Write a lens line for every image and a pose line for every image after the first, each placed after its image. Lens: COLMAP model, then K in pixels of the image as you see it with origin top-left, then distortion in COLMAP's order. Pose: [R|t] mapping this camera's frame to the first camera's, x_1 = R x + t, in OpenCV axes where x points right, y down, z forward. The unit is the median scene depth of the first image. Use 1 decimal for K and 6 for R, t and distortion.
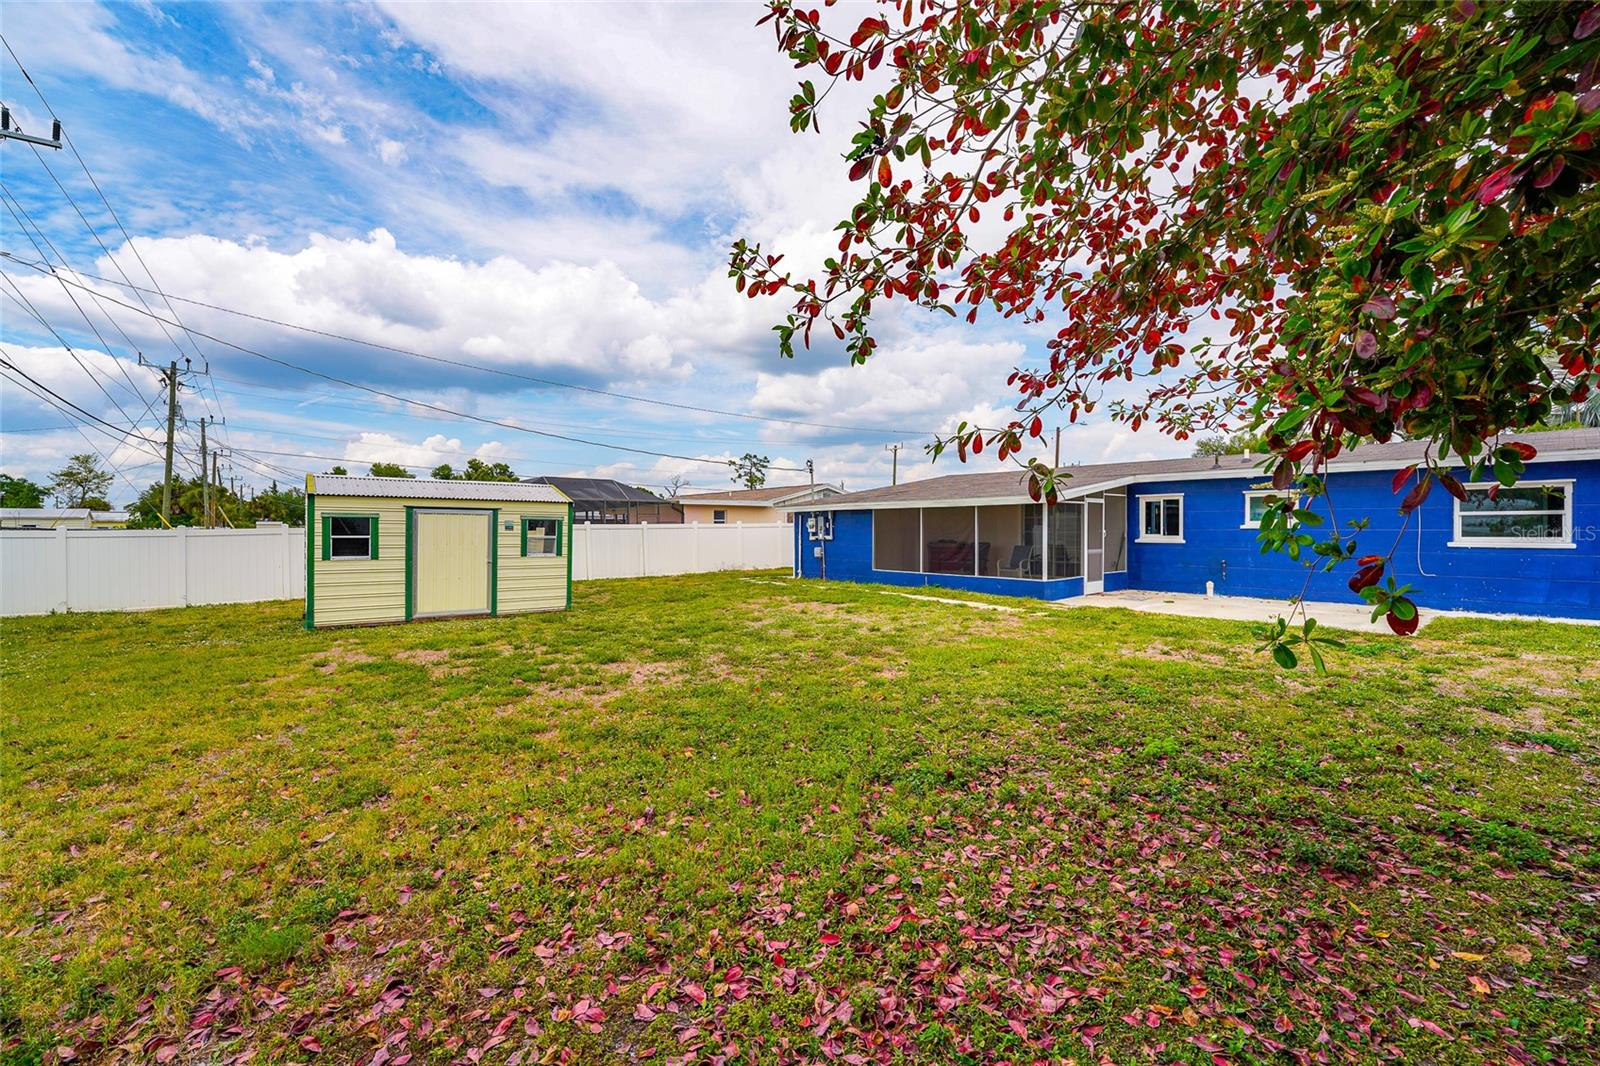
lens RADIAL K [[652.0, 0, 800.0], [0, 652.0, 533.0], [0, 0, 1]] dist [-0.026783, 0.000431]
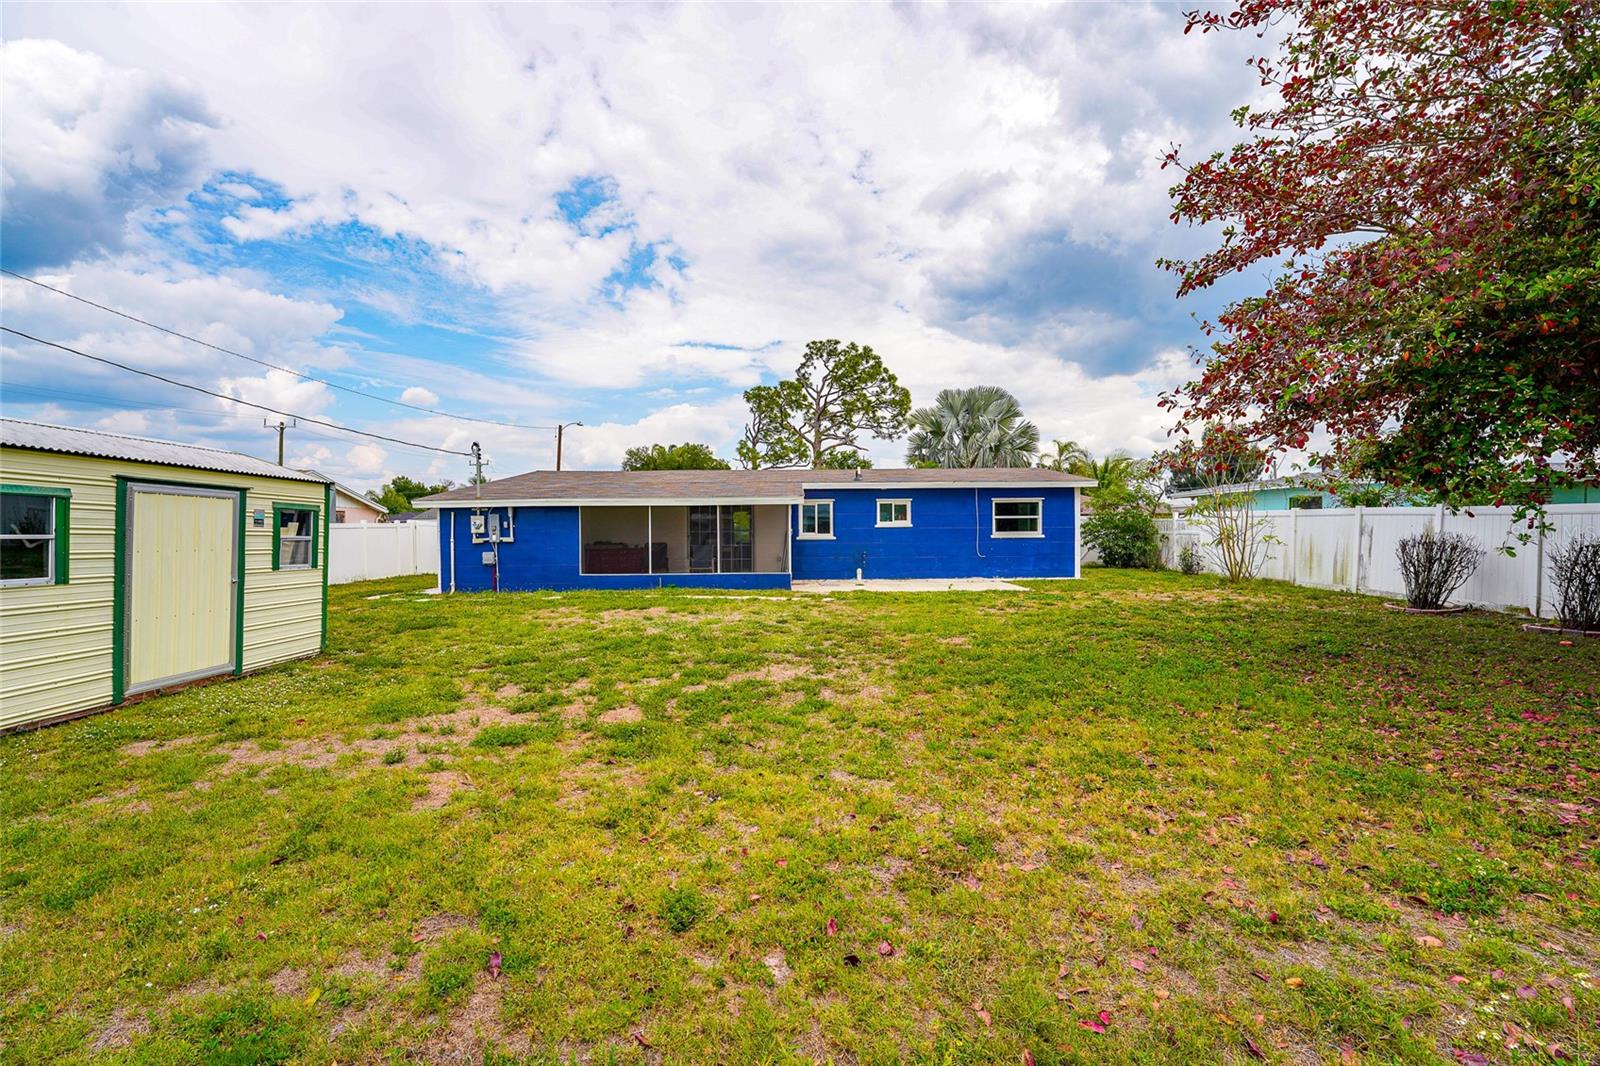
lens RADIAL K [[746.1, 0, 800.0], [0, 746.1, 533.0], [0, 0, 1]] dist [-0.001394, -0.000262]
pose [[0.610562, -0.003560, 0.791960, -0.653418], [0.012063, 0.999916, -0.004805, 0.010634], [-0.791876, 0.012487, 0.610554, 0.193500]]
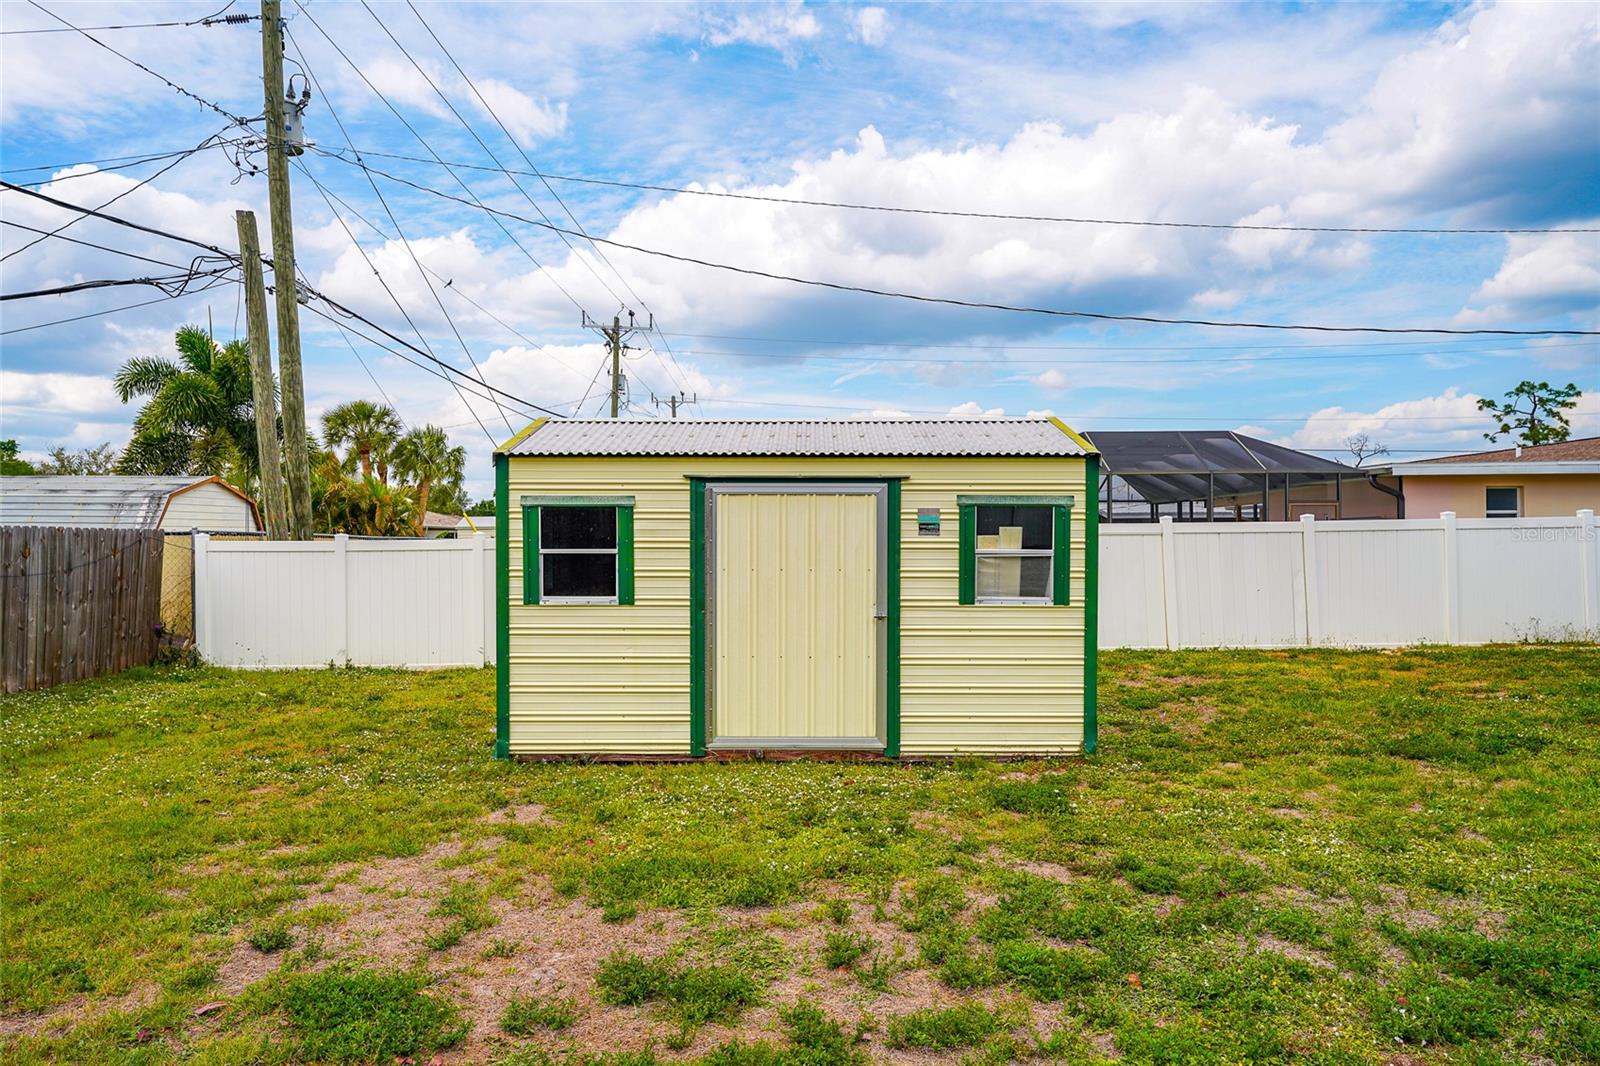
lens RADIAL K [[1048.6, 0, 800.0], [0, 1048.6, 533.0], [0, 0, 1]] dist [0.021754, -0.001392]
pose [[0.781623, -0.008898, -0.623688, -0.121238], [0.002053, 0.999930, -0.011693, 0.001916], [0.623748, 0.007859, 0.781586, 0.455549]]
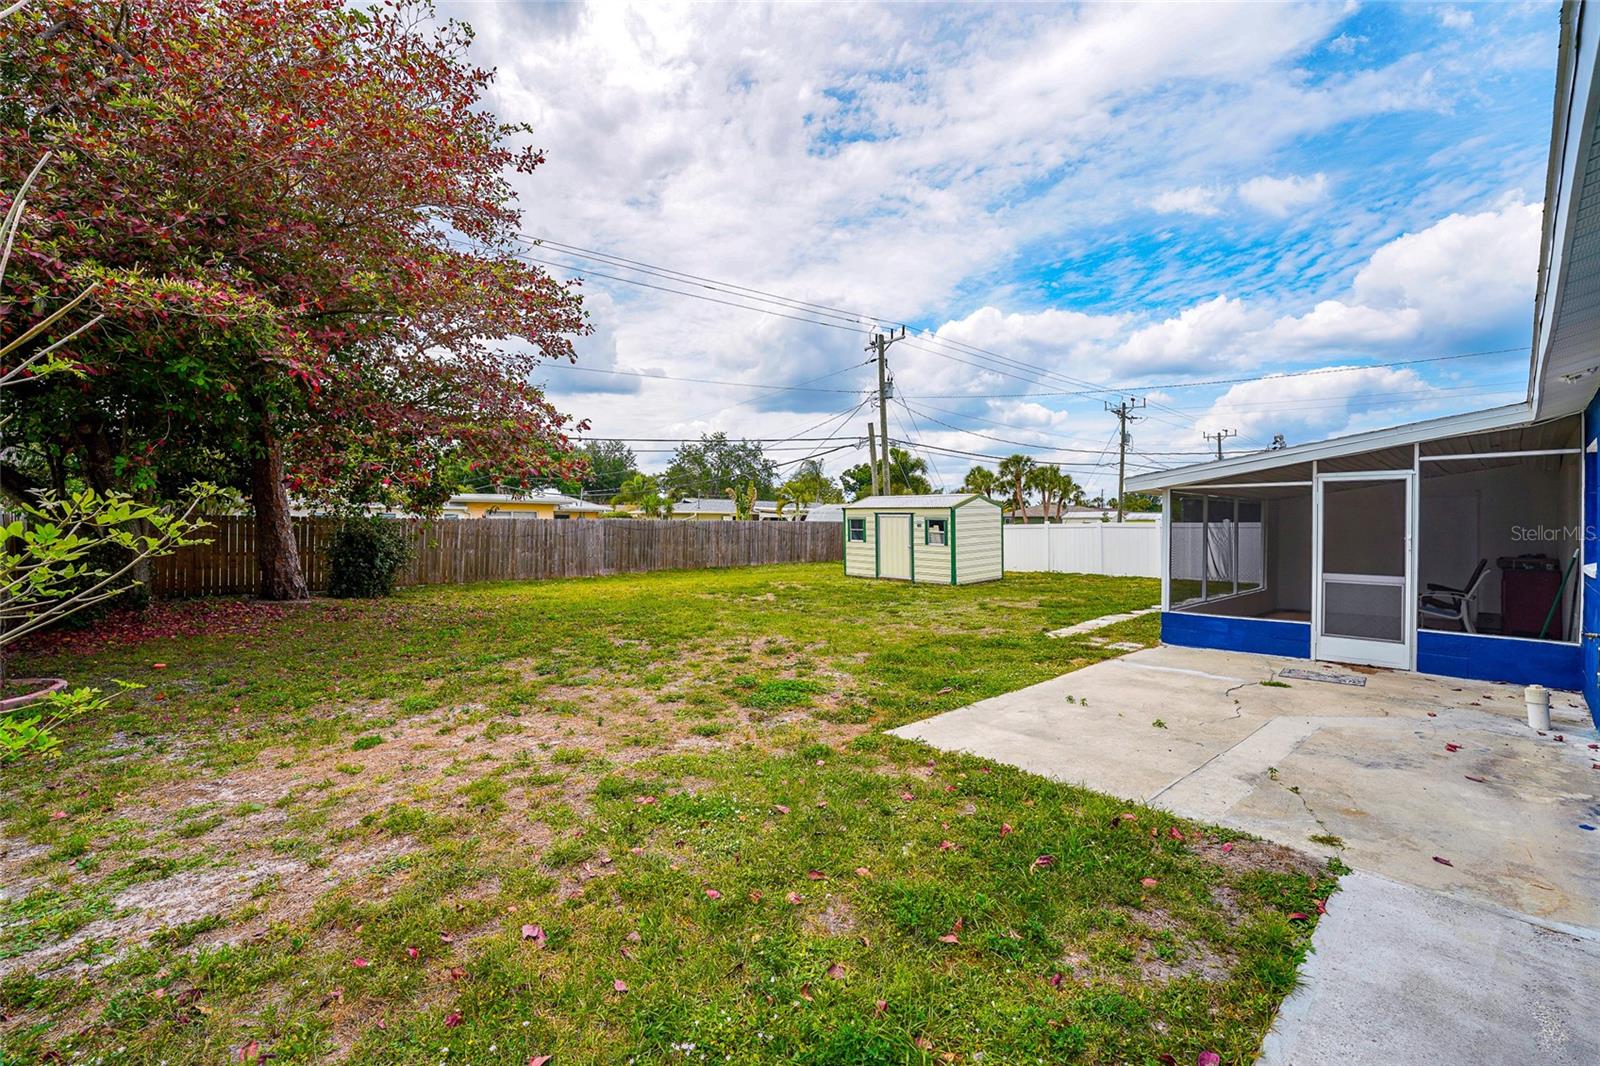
lens RADIAL K [[652.0, 0, 800.0], [0, 652.0, 533.0], [0, 0, 1]] dist [-0.026783, 0.000431]
pose [[0.058733, 0.016596, -0.998136, 1.010531], [-0.011248, 0.999809, 0.015962, -0.011008], [0.998210, 0.010289, 0.058908, 0.604250]]
